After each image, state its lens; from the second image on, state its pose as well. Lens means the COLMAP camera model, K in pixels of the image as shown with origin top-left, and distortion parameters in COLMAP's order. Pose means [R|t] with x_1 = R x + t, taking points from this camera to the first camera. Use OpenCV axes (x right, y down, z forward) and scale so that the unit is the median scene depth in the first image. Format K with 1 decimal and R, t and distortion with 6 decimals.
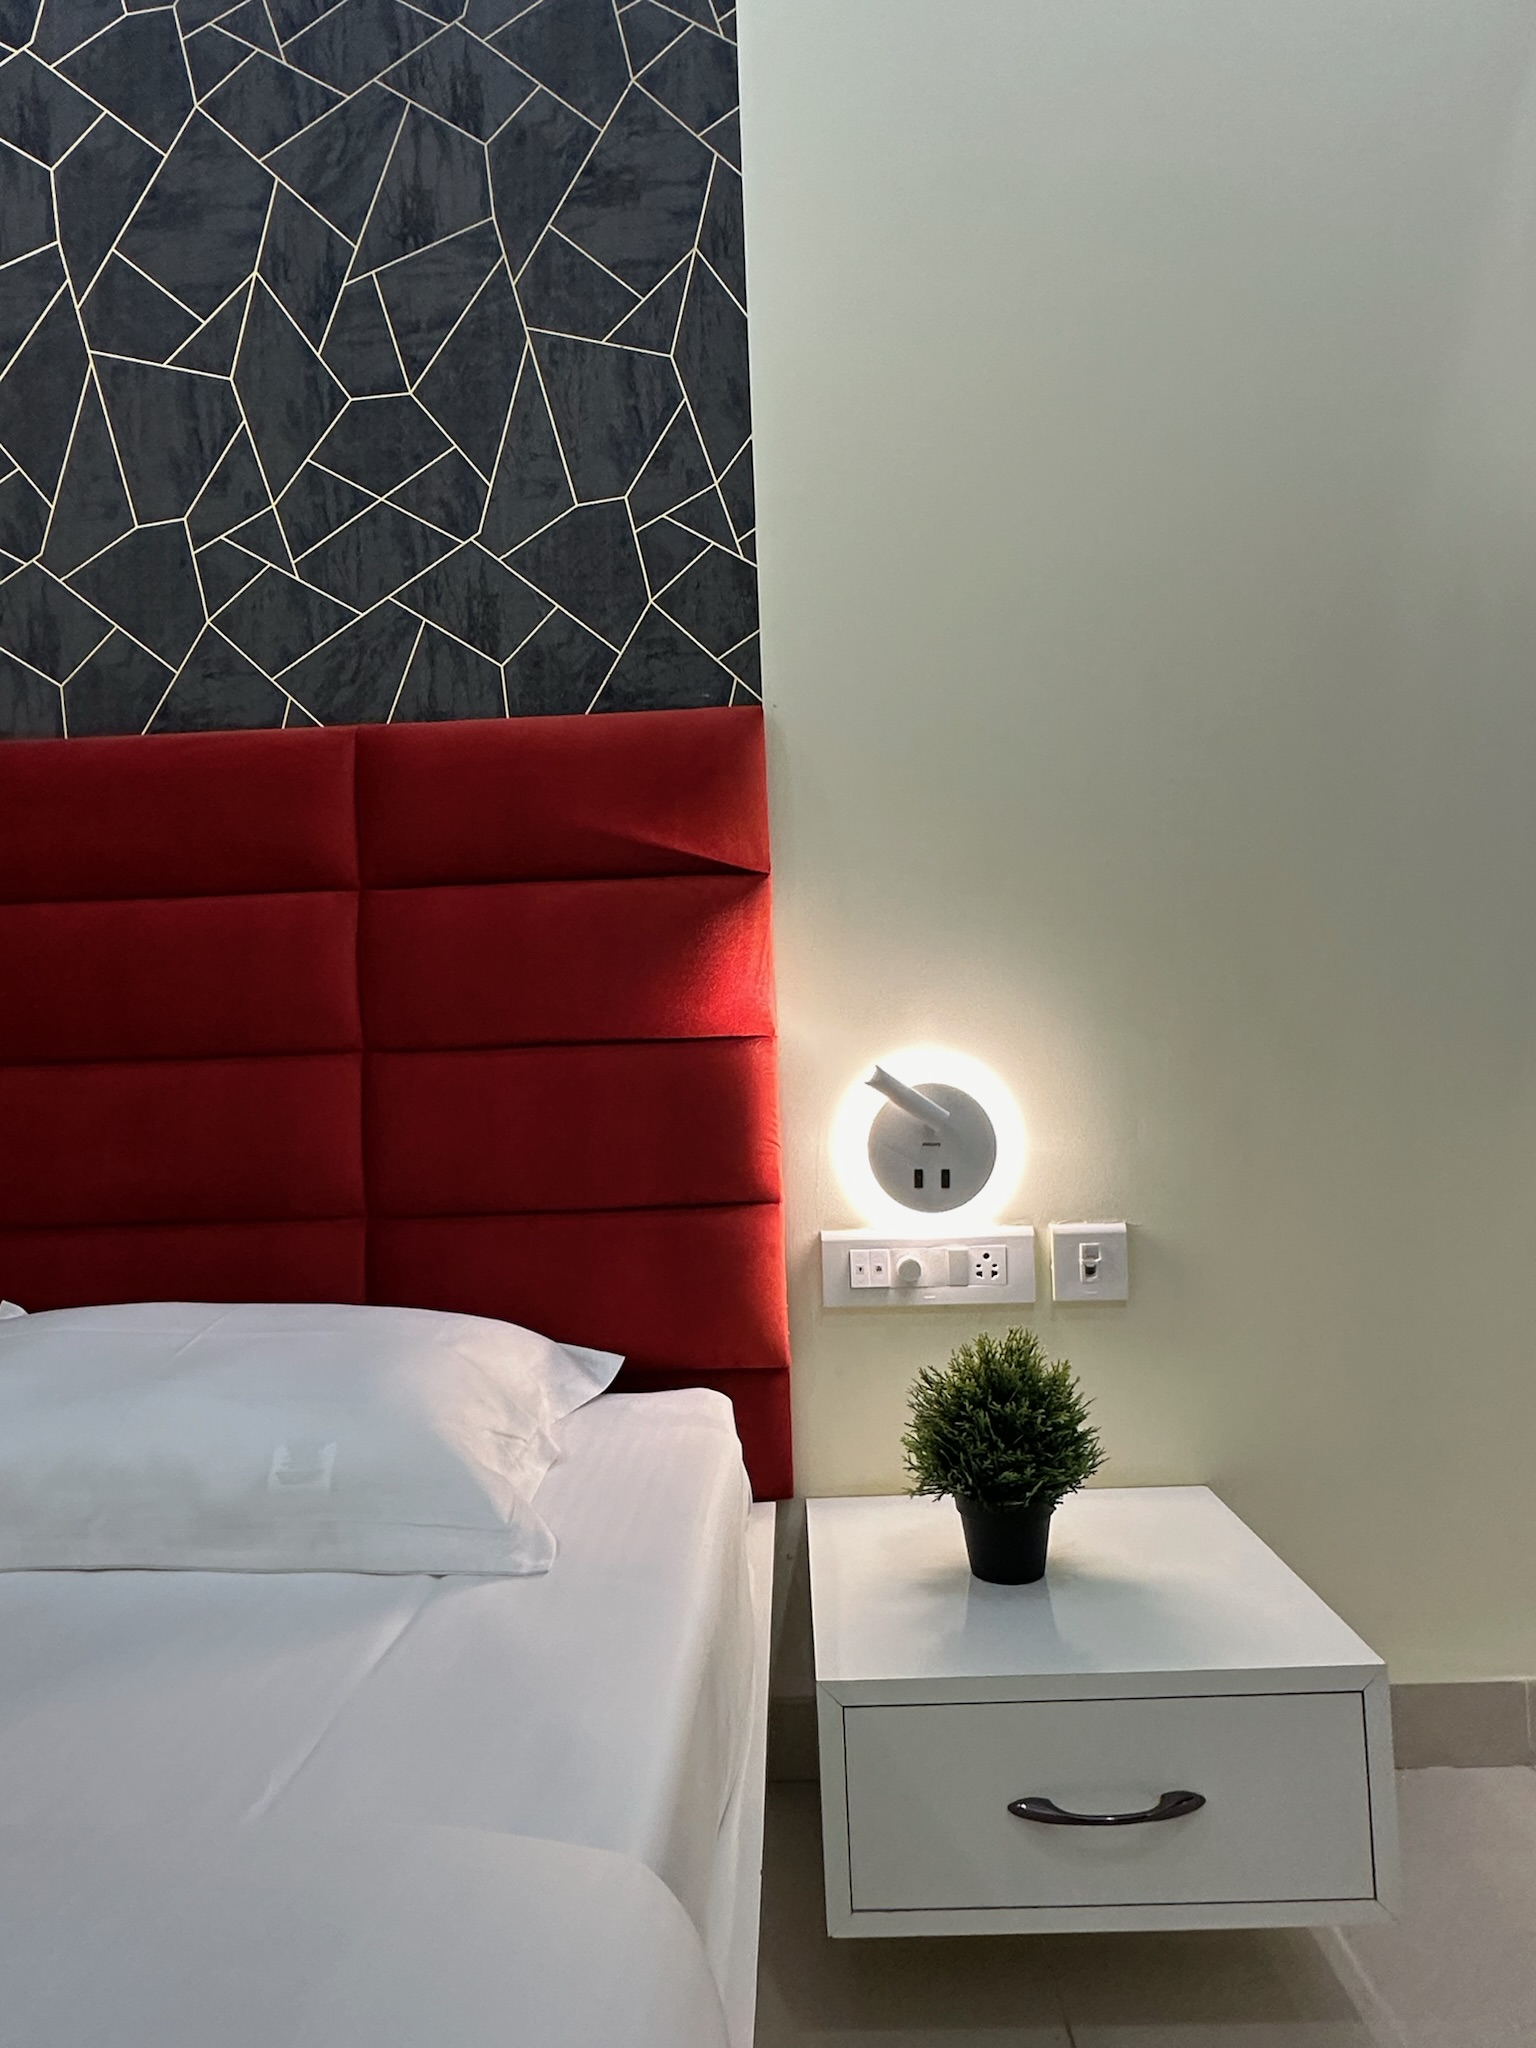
lens RADIAL K [[1305.8, 0, 741.1], [0, 1305.8, 998.1], [0, 0, 1]] dist [0.000033, 0.000487]
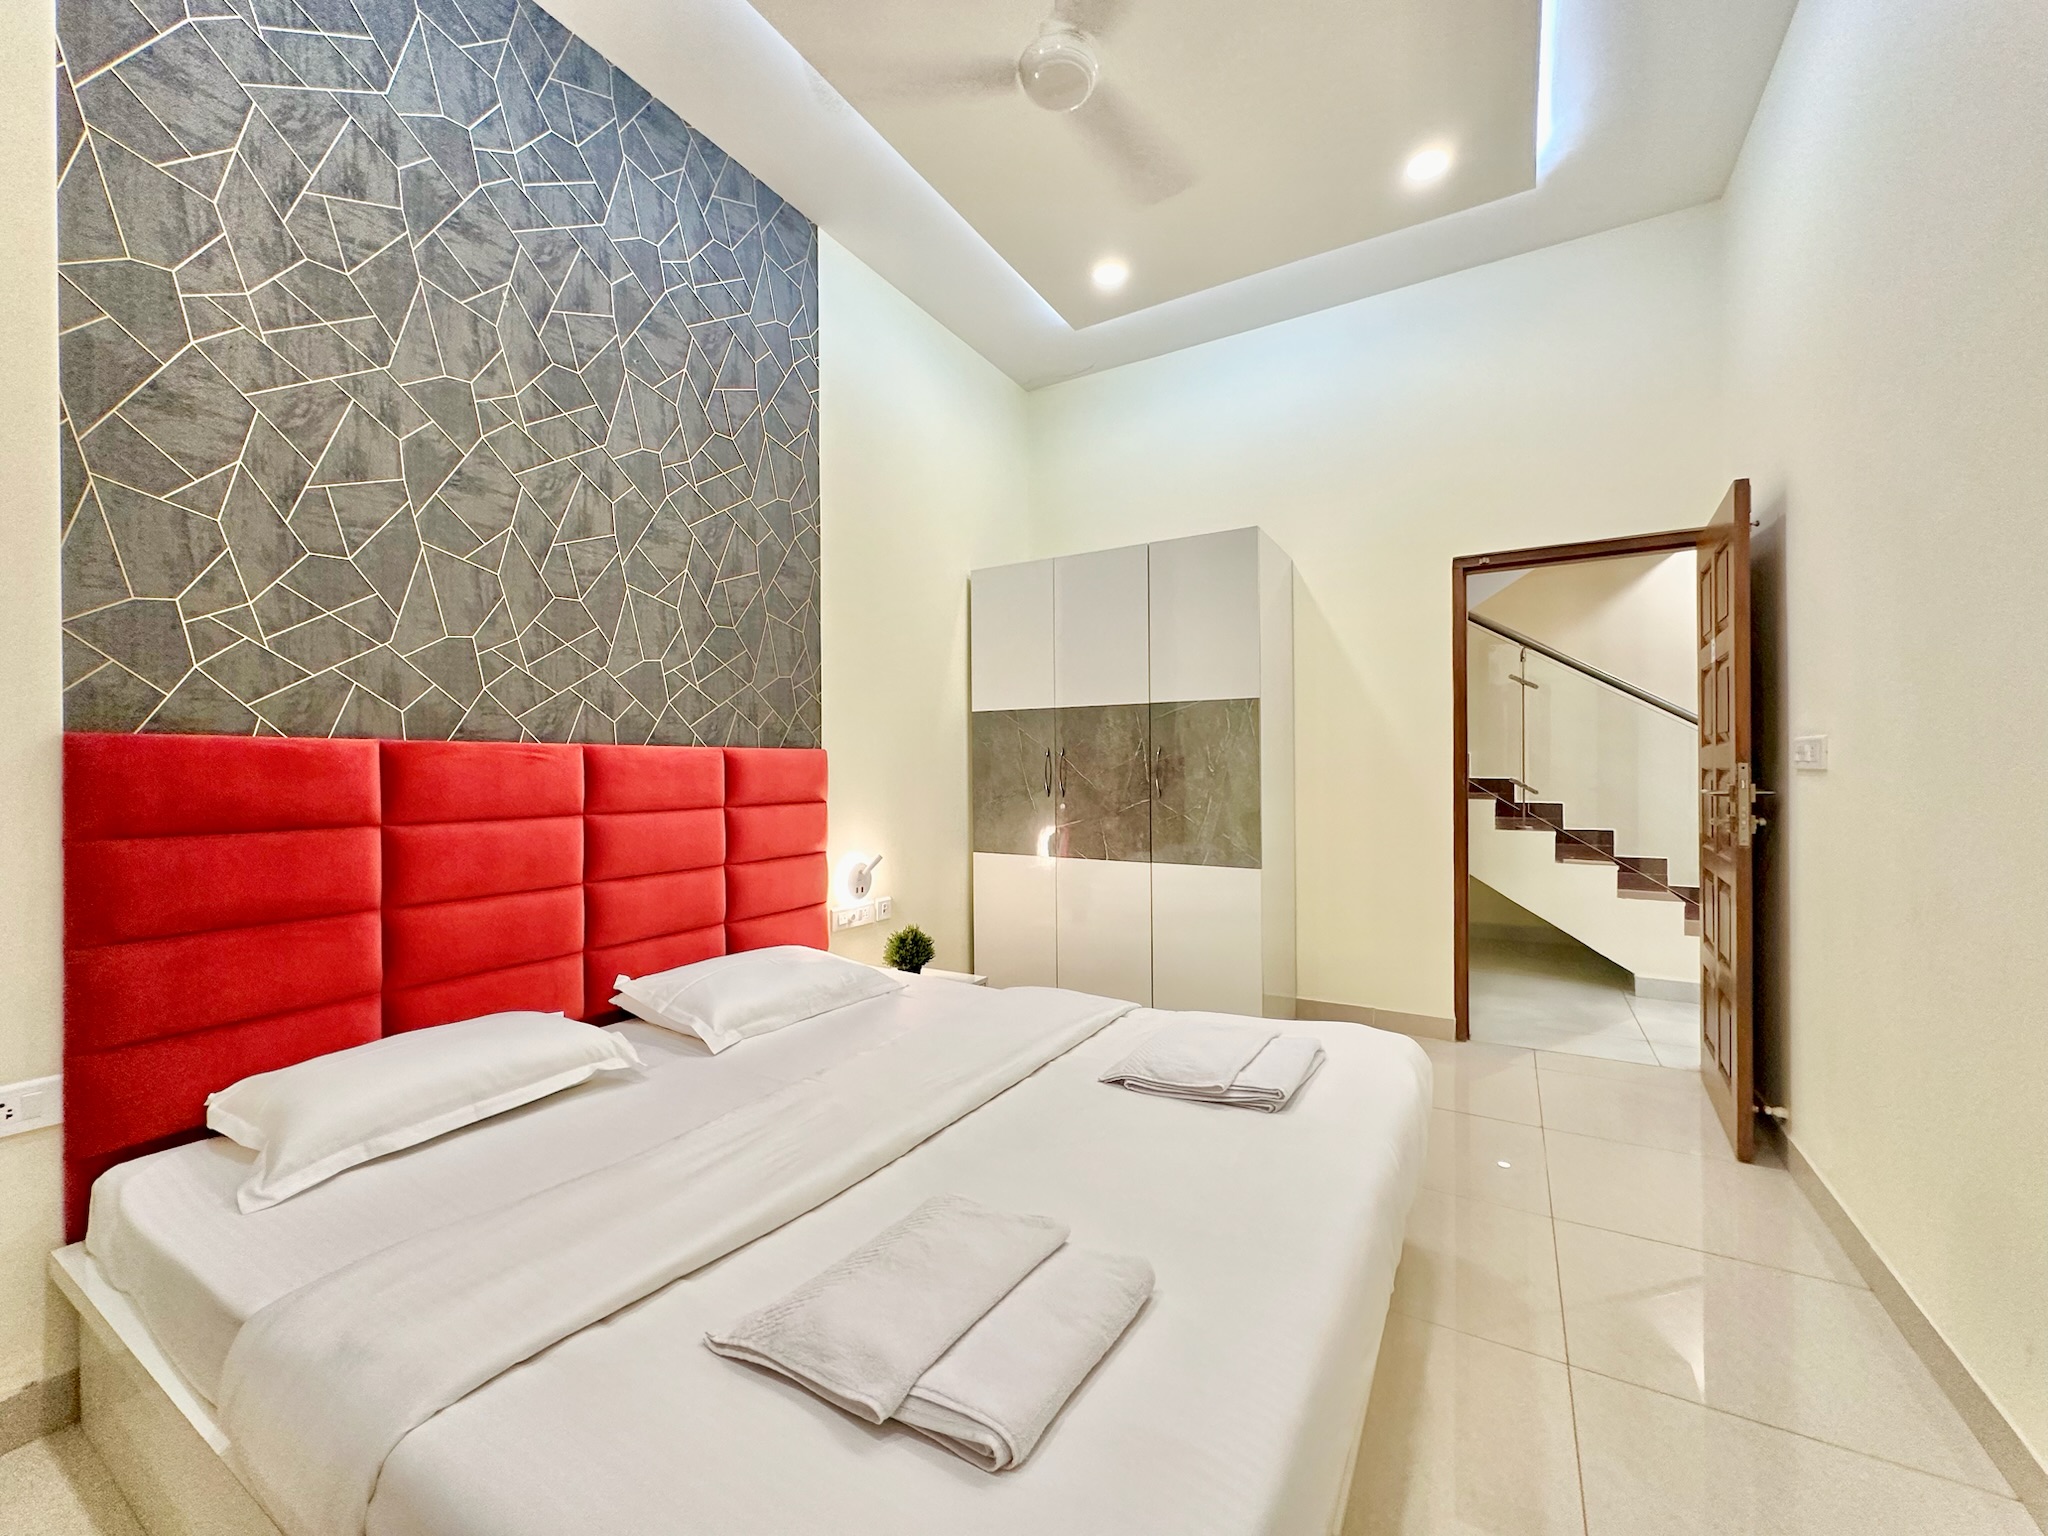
lens RADIAL K [[810.8, 0, 1028.7], [0, 810.8, 774.8], [0, 0, 1]] dist [-0.001107, 0.000289]
pose [[0.468793, 0.026393, 0.882914, -1.497873], [-0.039894, 0.999166, -0.008686, -0.161974], [-0.882407, -0.031151, 0.469455, -0.384395]]
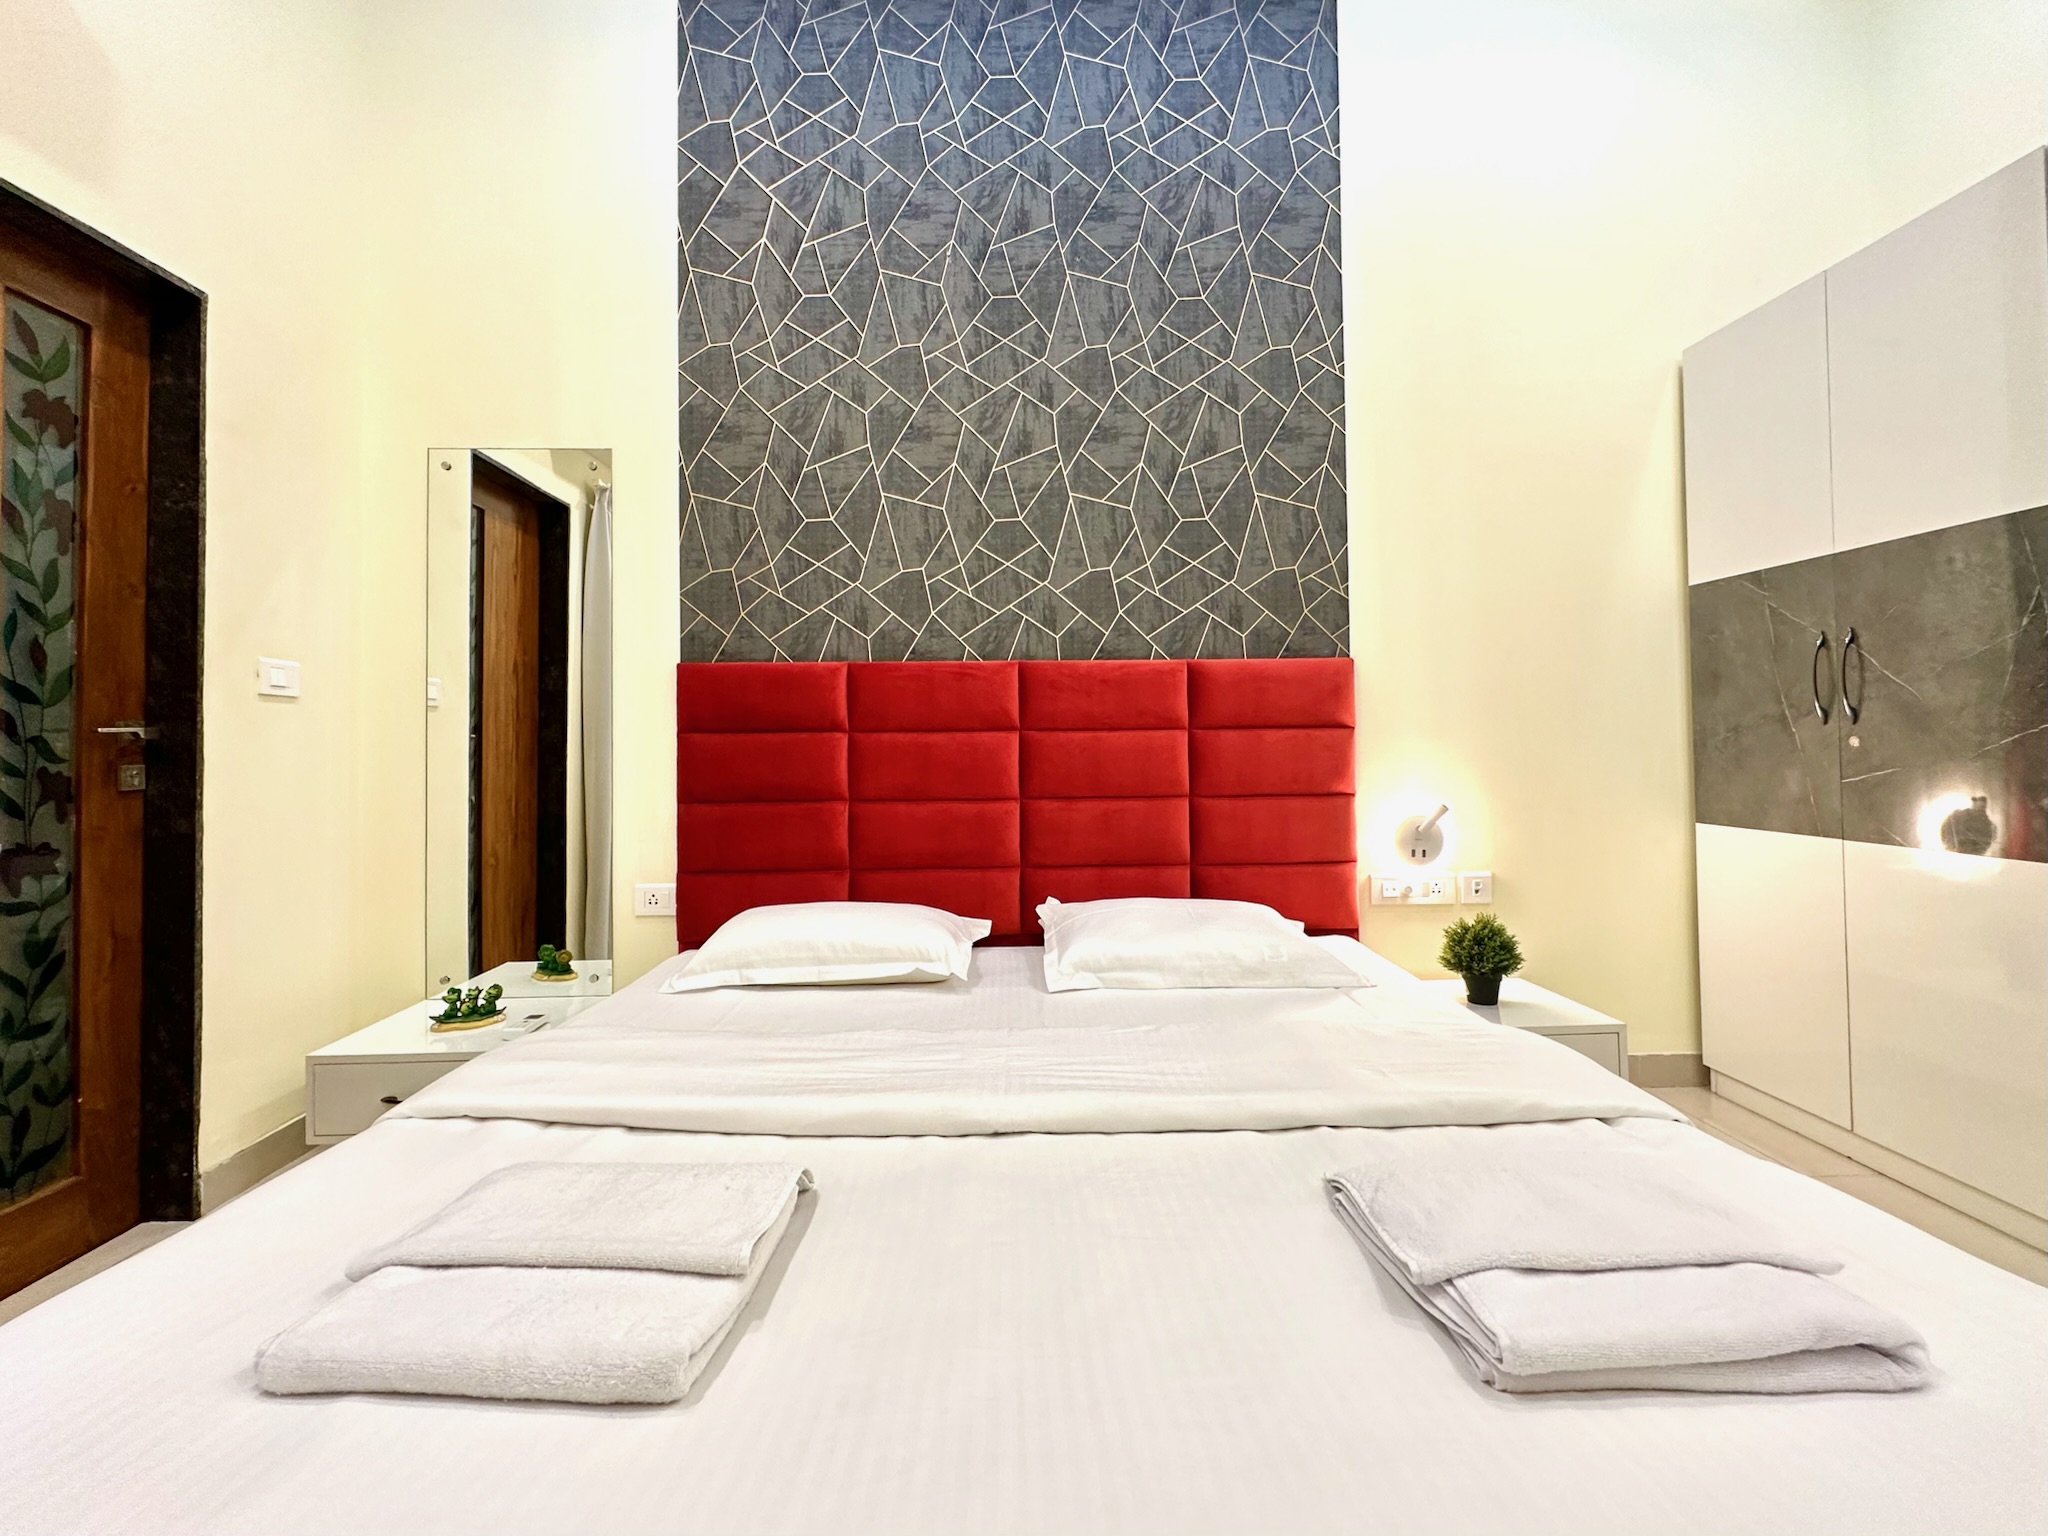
lens RADIAL K [[918.7, 0, 1012.5], [0, 918.7, 726.4], [0, 0, 1]] dist [0.000027, 0.000158]
pose [[0.996826, 0.026044, 0.075232, -0.729854], [-0.027223, 0.999522, 0.014687, -0.102514], [-0.074813, -0.016688, 0.997058, -0.648954]]
